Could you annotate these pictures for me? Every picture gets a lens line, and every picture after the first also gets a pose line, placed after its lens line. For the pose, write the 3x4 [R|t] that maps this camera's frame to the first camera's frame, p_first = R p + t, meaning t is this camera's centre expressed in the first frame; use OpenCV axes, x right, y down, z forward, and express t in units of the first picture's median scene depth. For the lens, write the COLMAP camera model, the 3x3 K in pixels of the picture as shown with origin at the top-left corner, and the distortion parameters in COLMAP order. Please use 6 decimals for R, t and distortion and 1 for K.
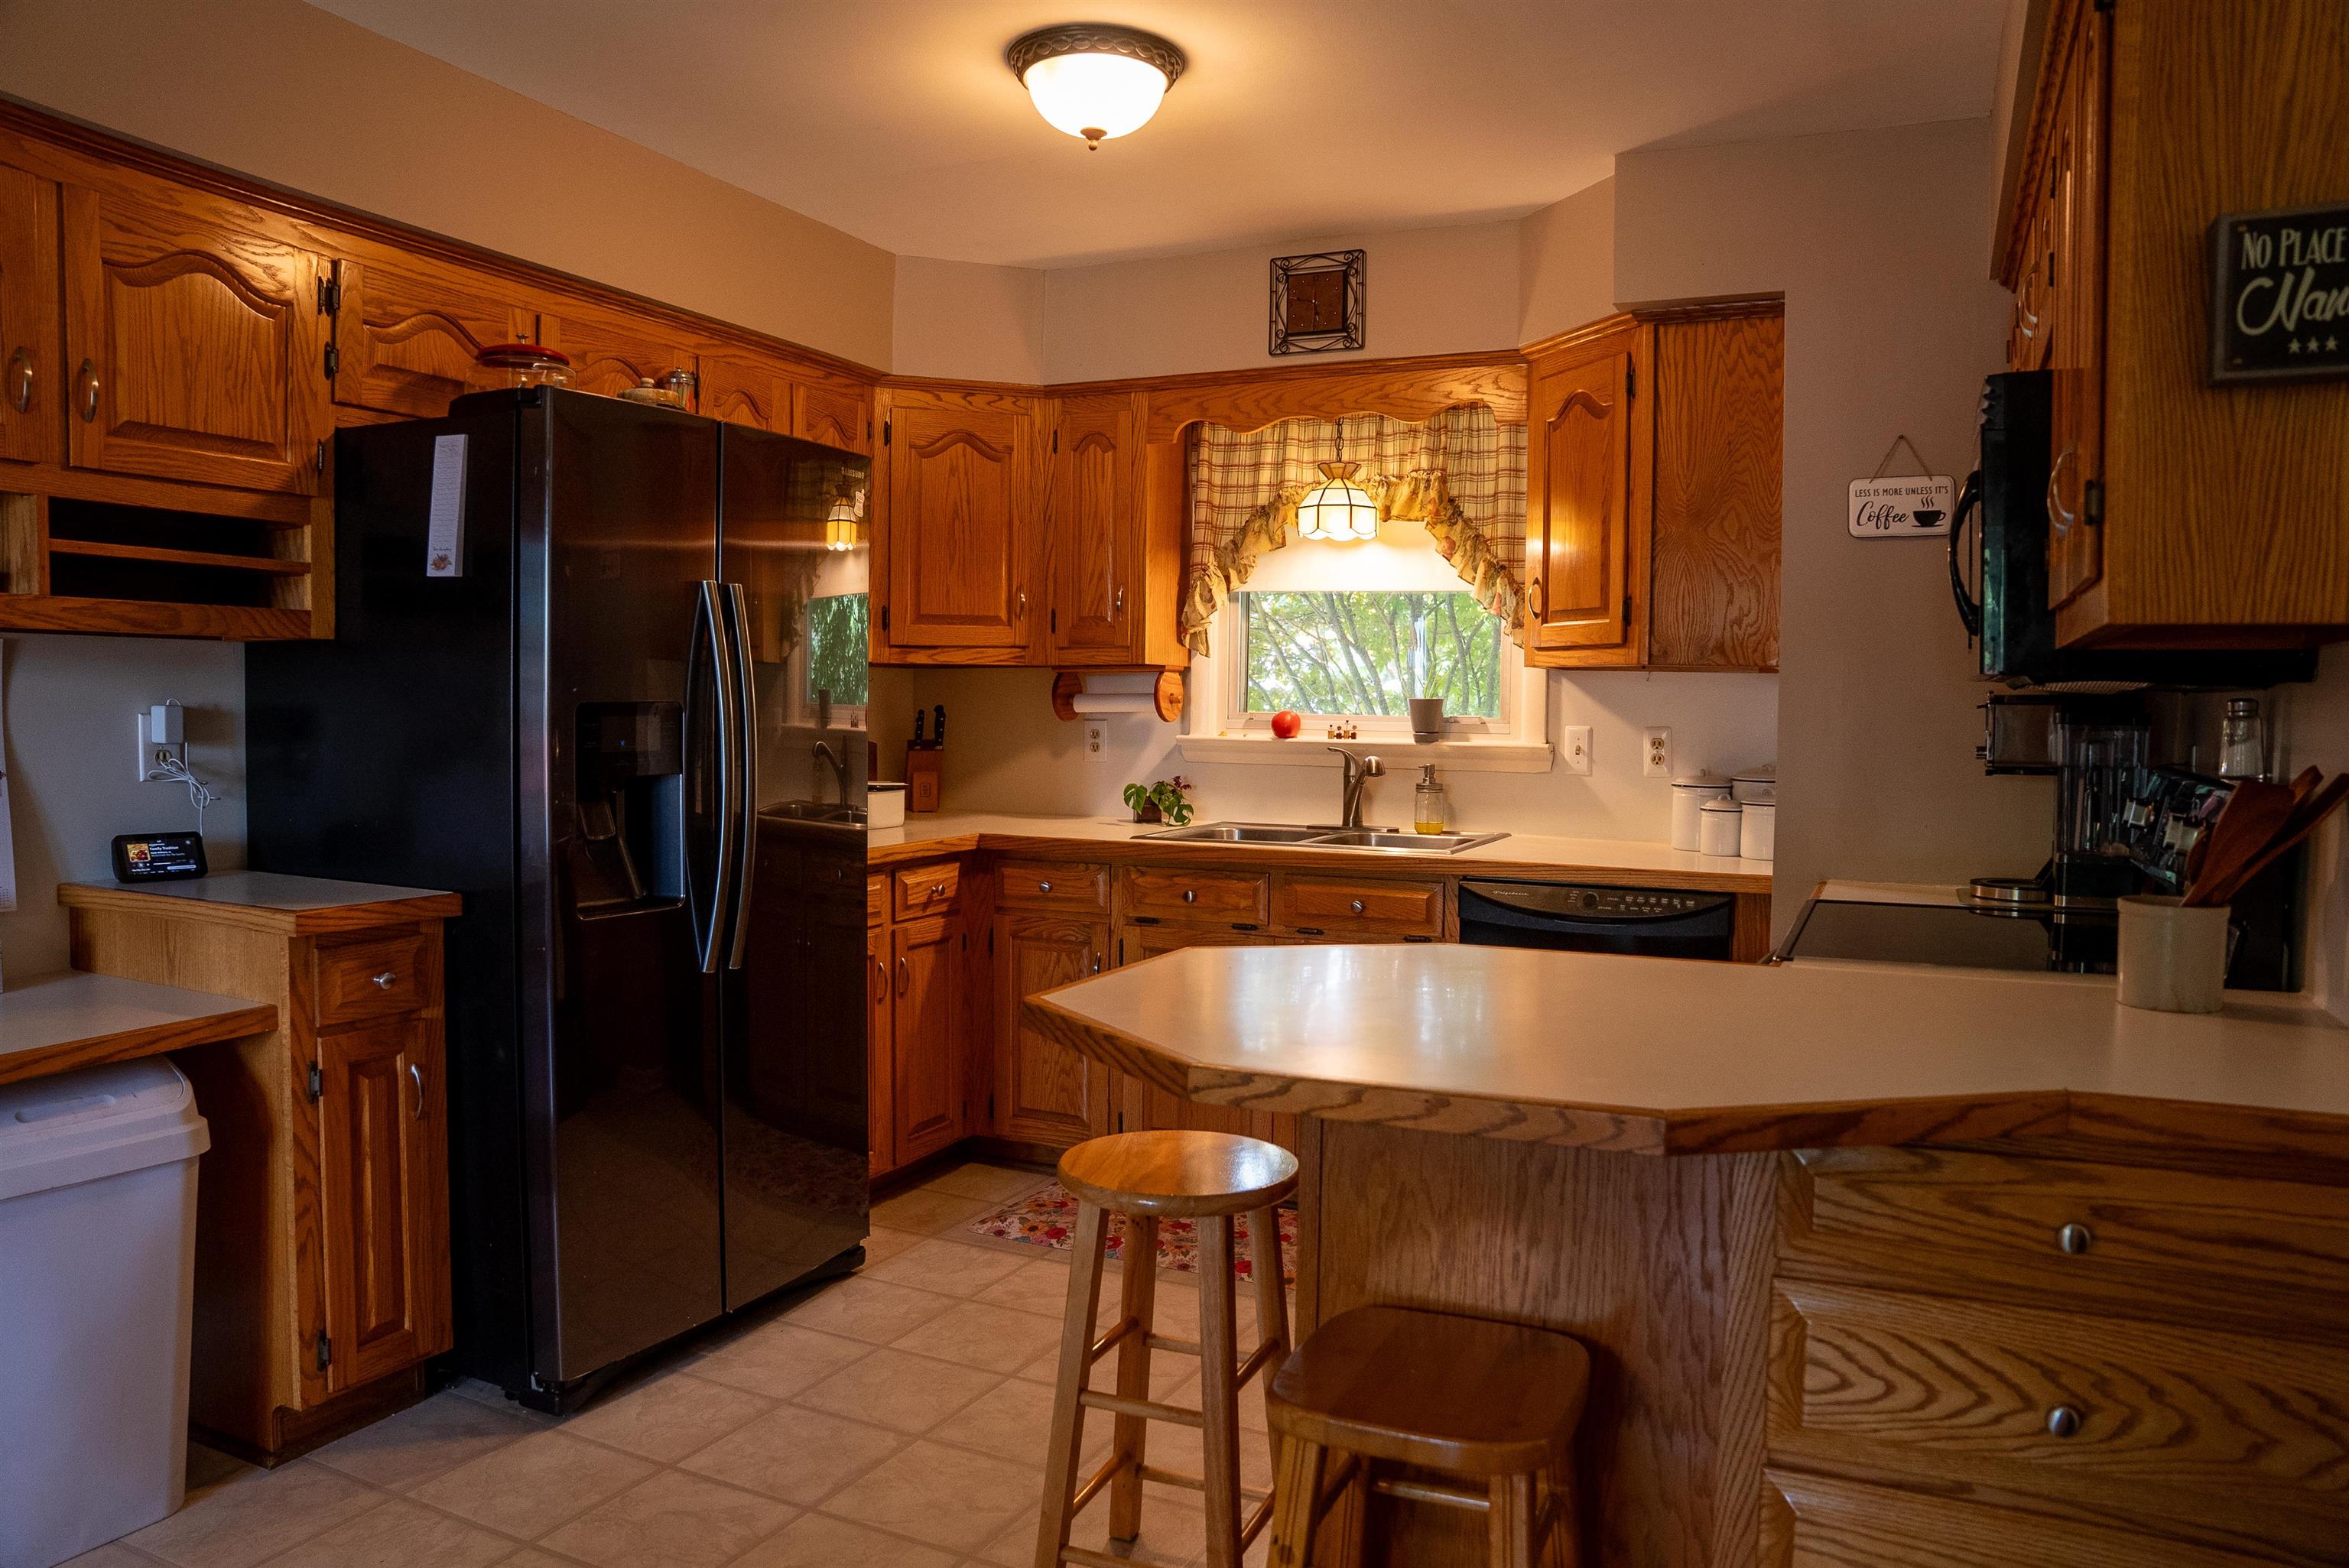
lens RADIAL K [[1633.1, 0, 1174.5], [0, 1633.1, 784.0], [0, 0, 1]] dist [-0.169236, 0.126341]
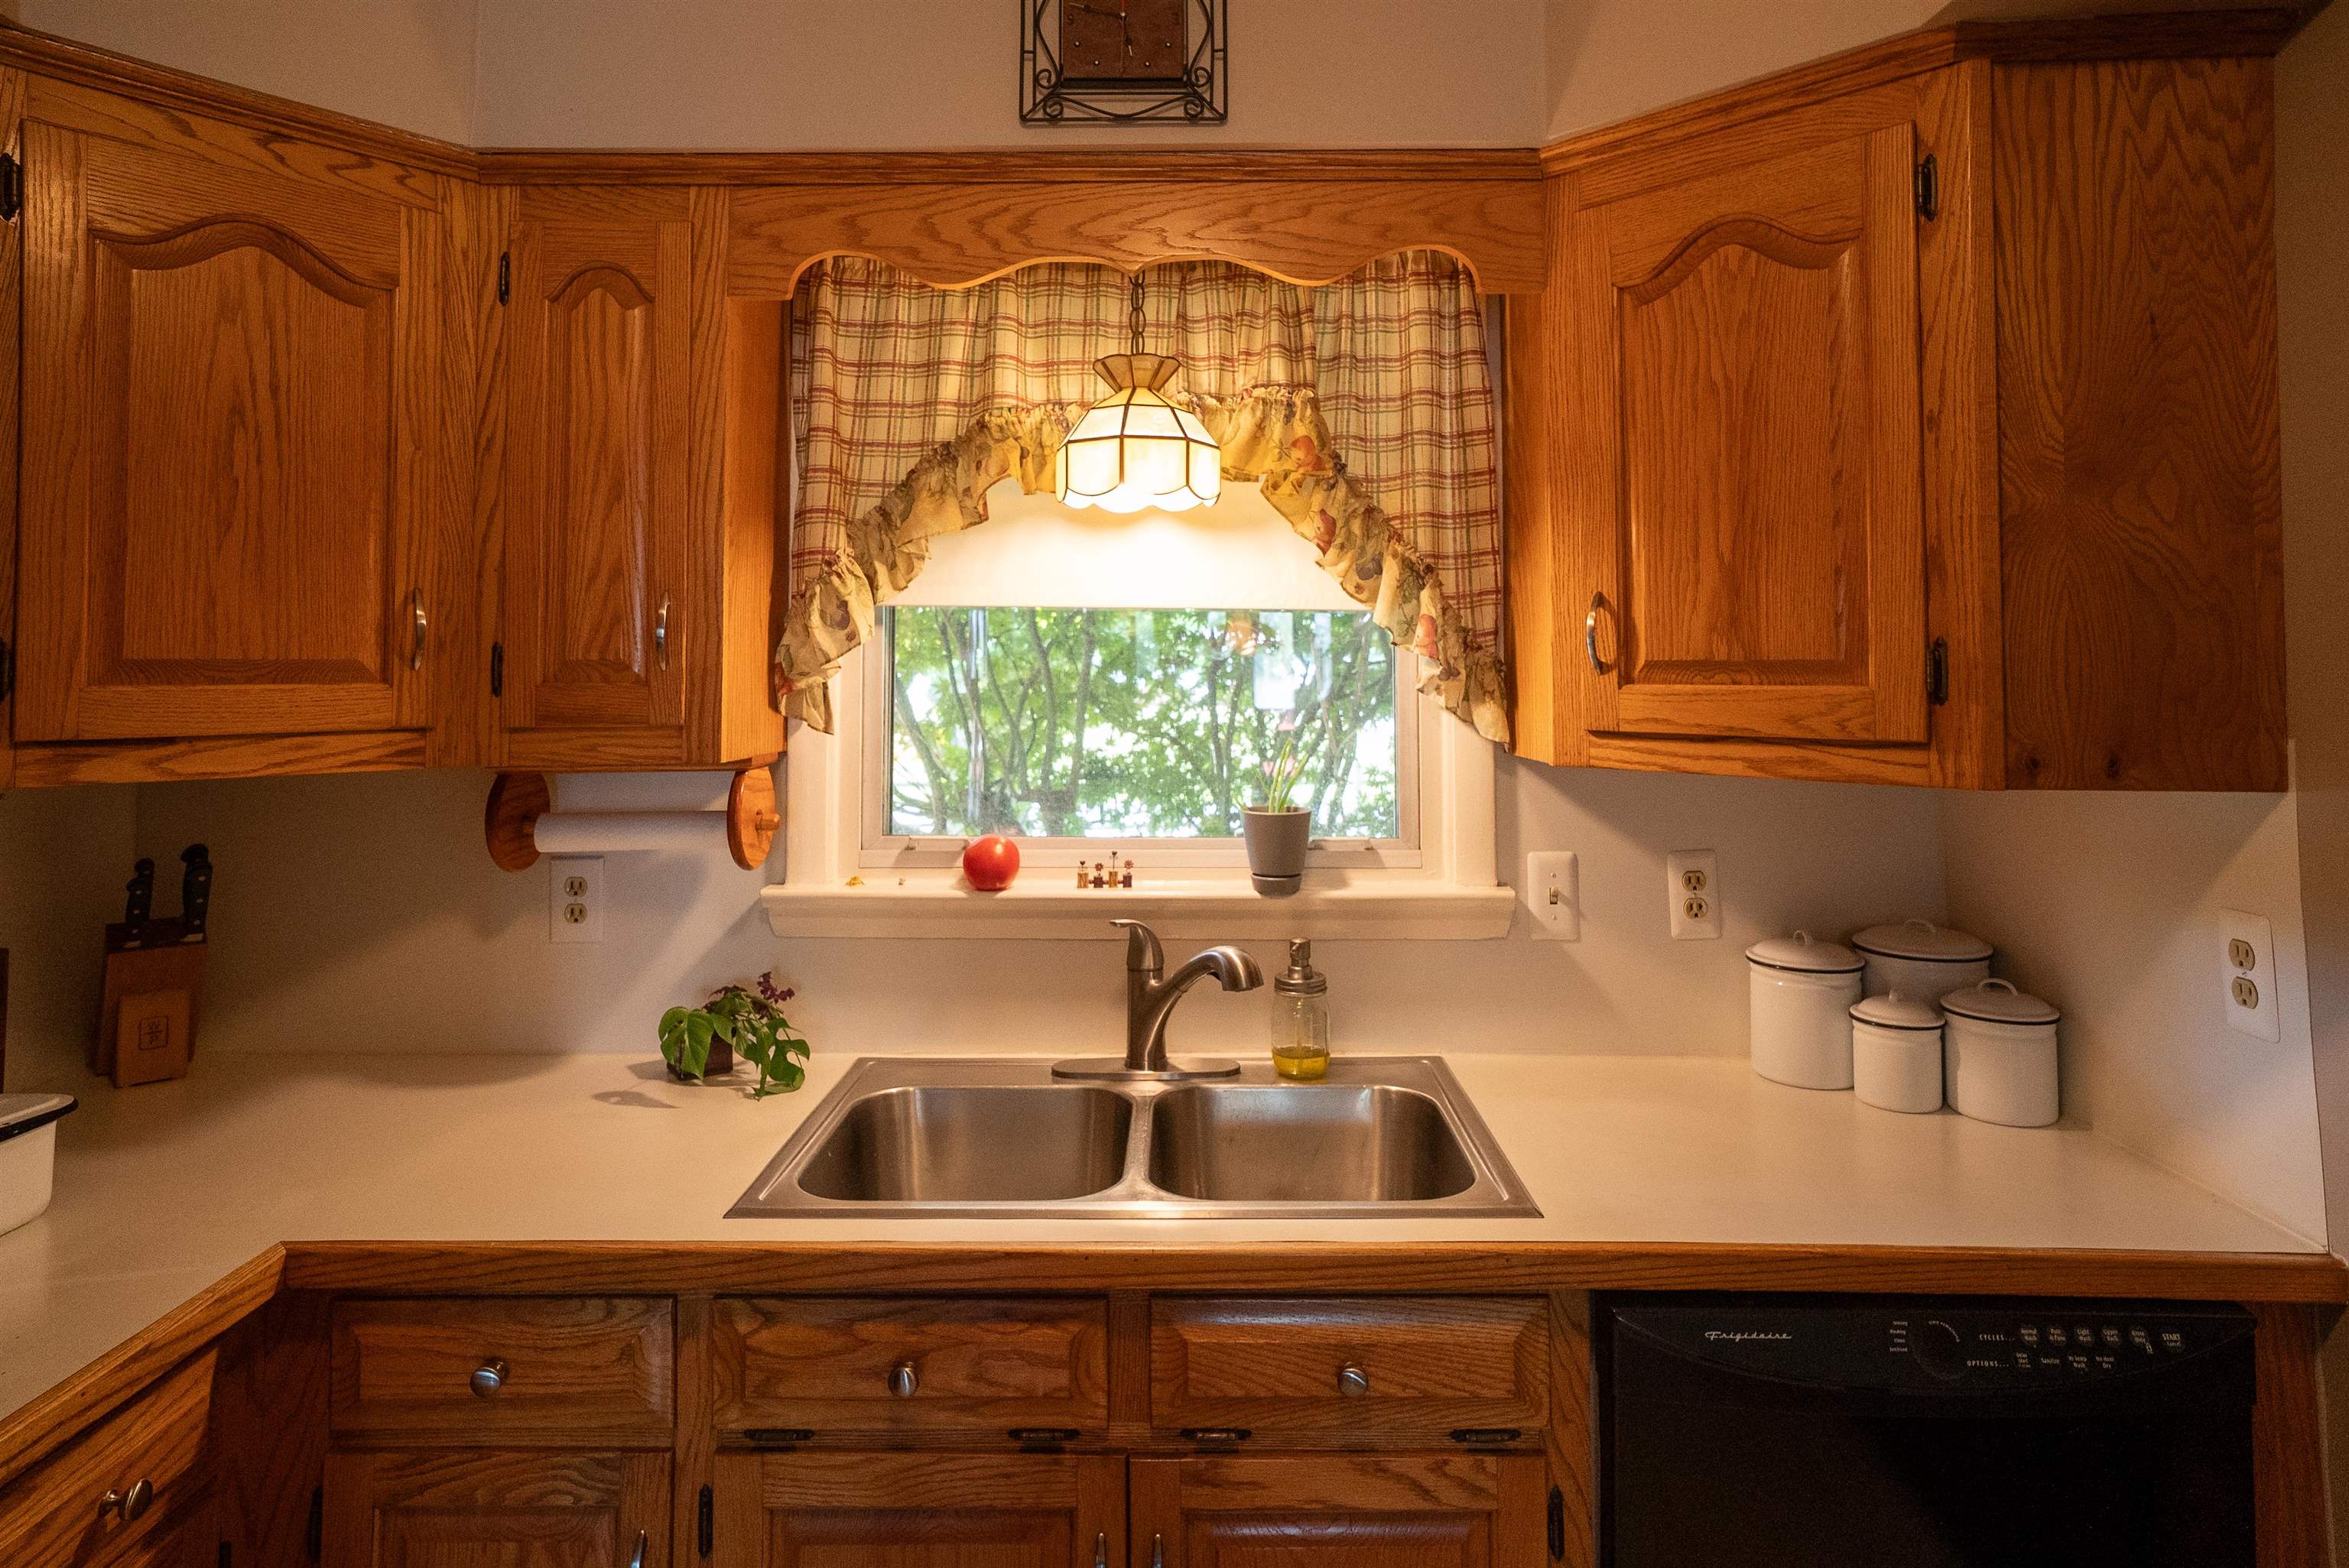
lens RADIAL K [[1370.1, 0, 1175.8], [0, 1370.1, 607.2], [0, 0, 1]] dist [-0.019118, 0.034838]
pose [[0.903486, 0.005630, 0.428581, -0.072012], [0.035439, 0.995509, -0.087785, -0.083349], [-0.427150, 0.094501, 0.899229, 0.621203]]
